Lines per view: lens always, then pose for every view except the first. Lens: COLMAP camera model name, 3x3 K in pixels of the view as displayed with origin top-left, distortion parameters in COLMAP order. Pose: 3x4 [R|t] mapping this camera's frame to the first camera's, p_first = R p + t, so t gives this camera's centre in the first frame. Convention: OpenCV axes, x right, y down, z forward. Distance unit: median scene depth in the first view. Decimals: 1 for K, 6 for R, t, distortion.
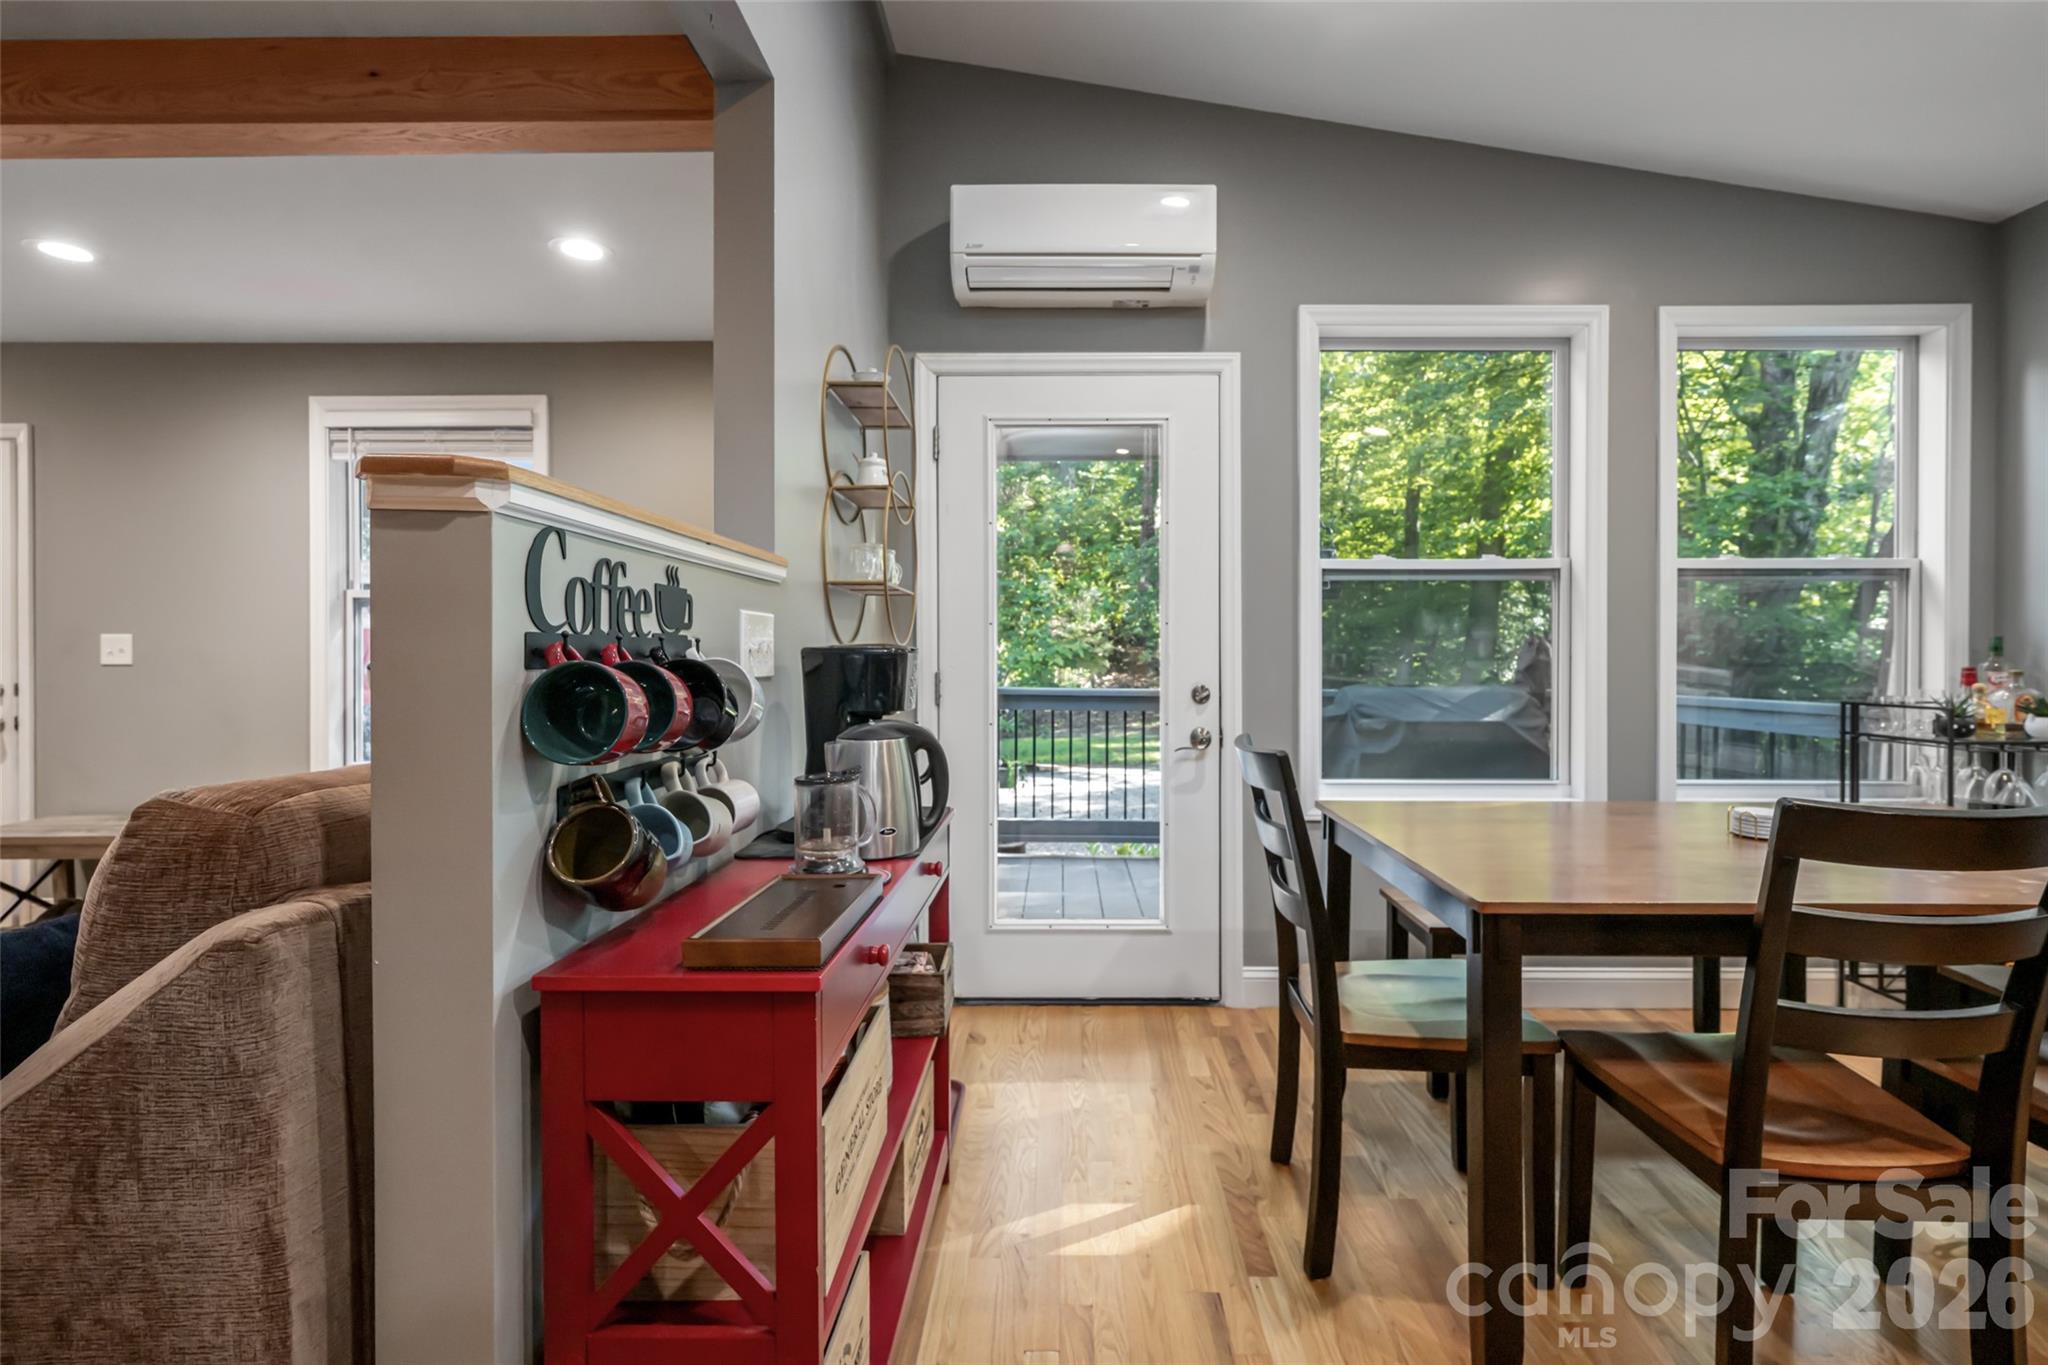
lens RADIAL K [[877.5, 0, 1065.9], [0, 877.5, 665.7], [0, 0, 1]] dist [0.001574, 0.000274]
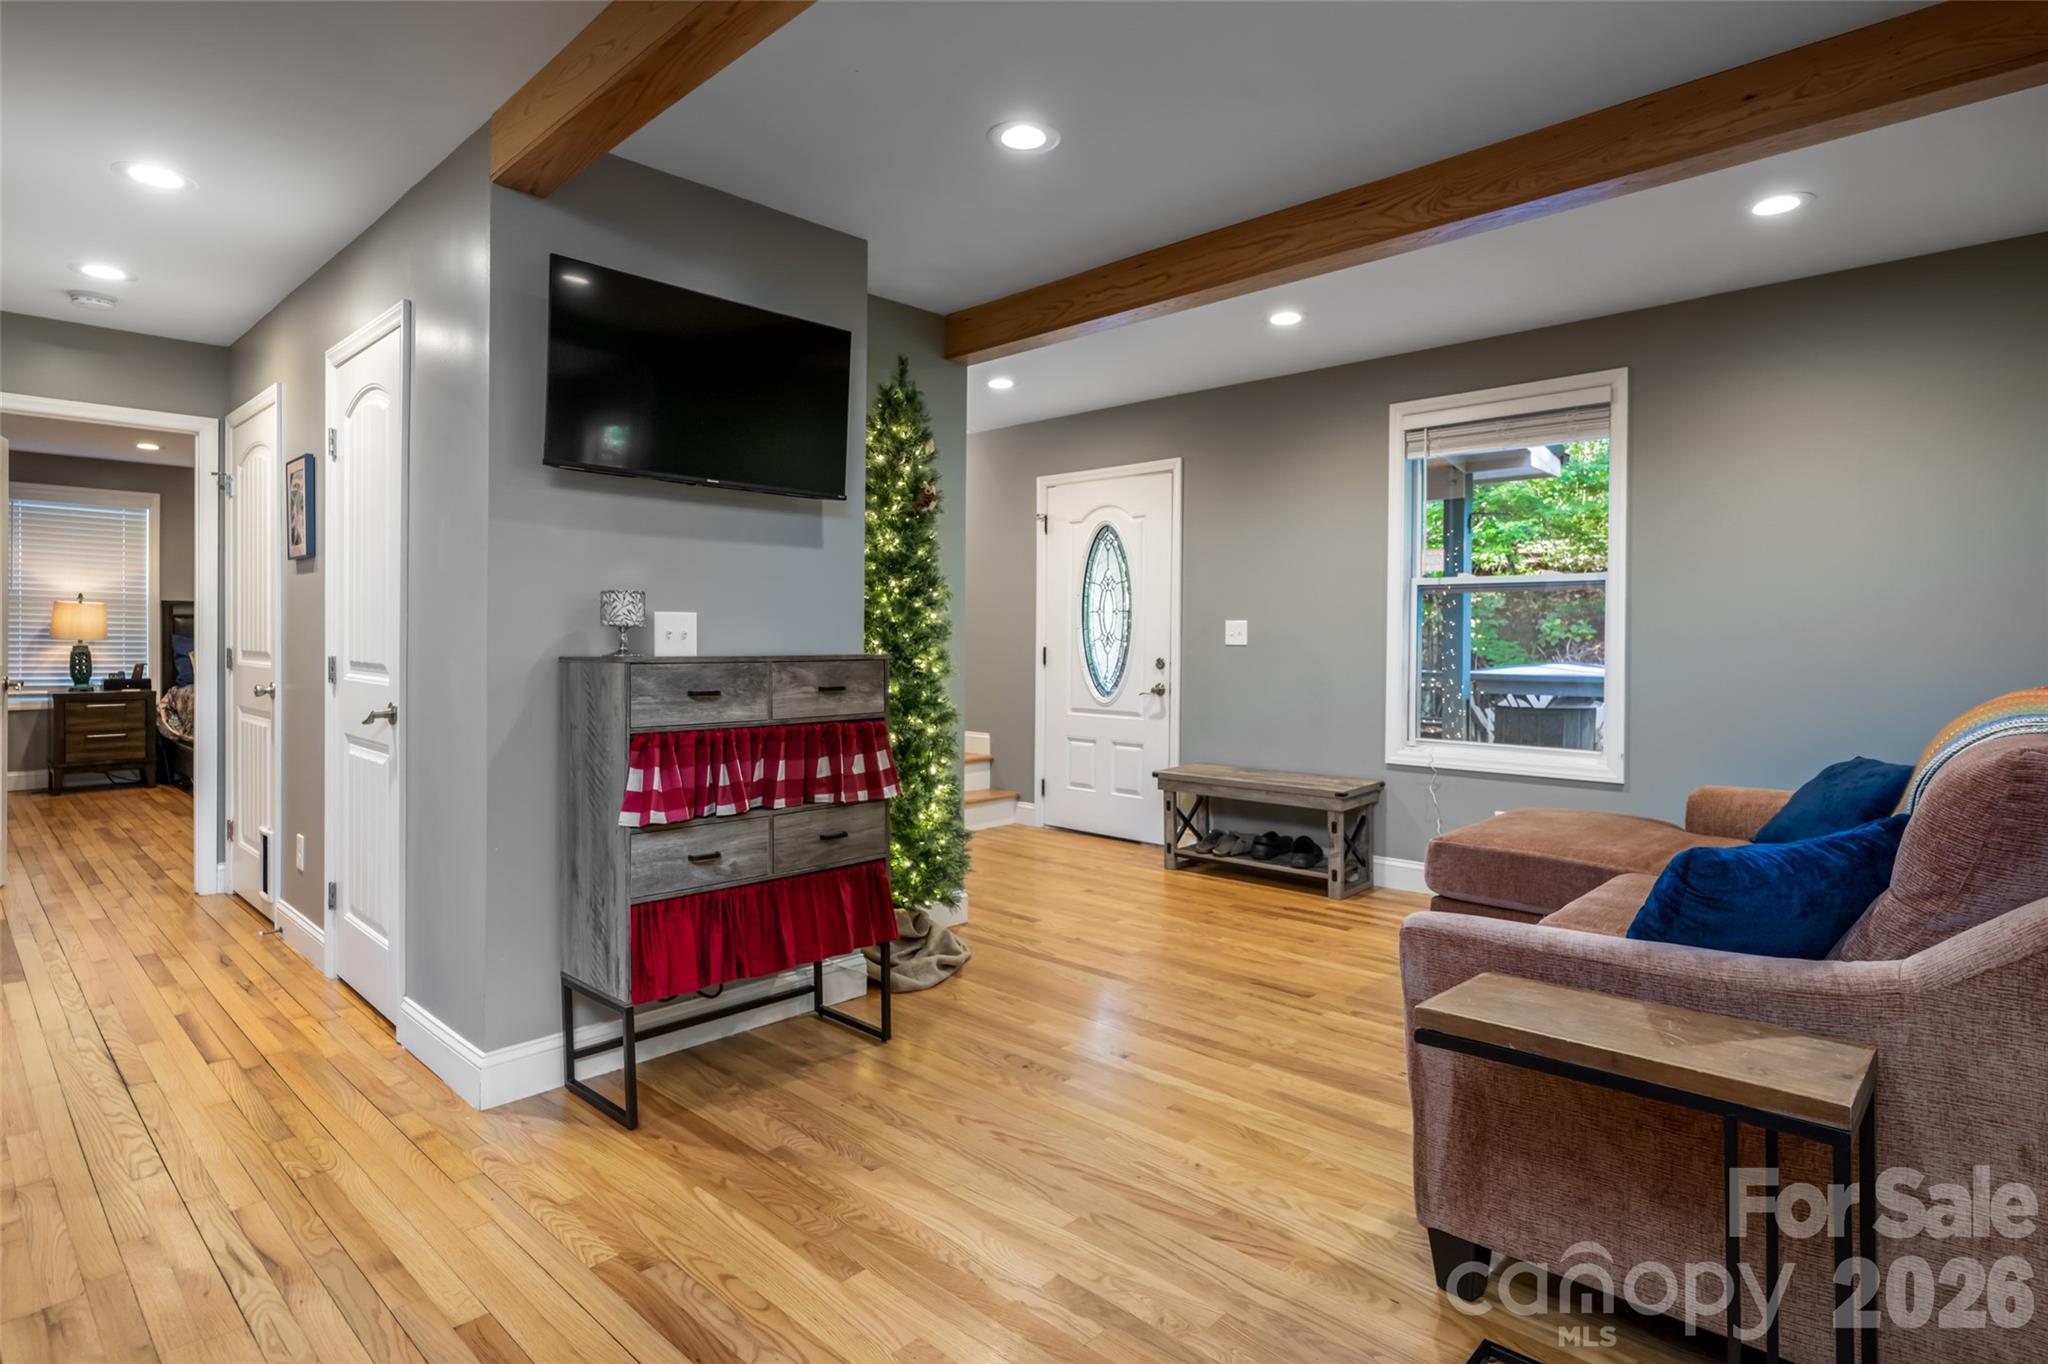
lens RADIAL K [[1052.5, 0, 1055.6], [0, 1052.5, 646.2], [0, 0, 1]] dist [0.005148, 0.000954]
pose [[0.739729, 0.011139, -0.672813, -0.351702], [-0.015814, 0.999875, -0.000833, 0.007900], [0.672720, 0.011256, 0.739812, -0.338079]]
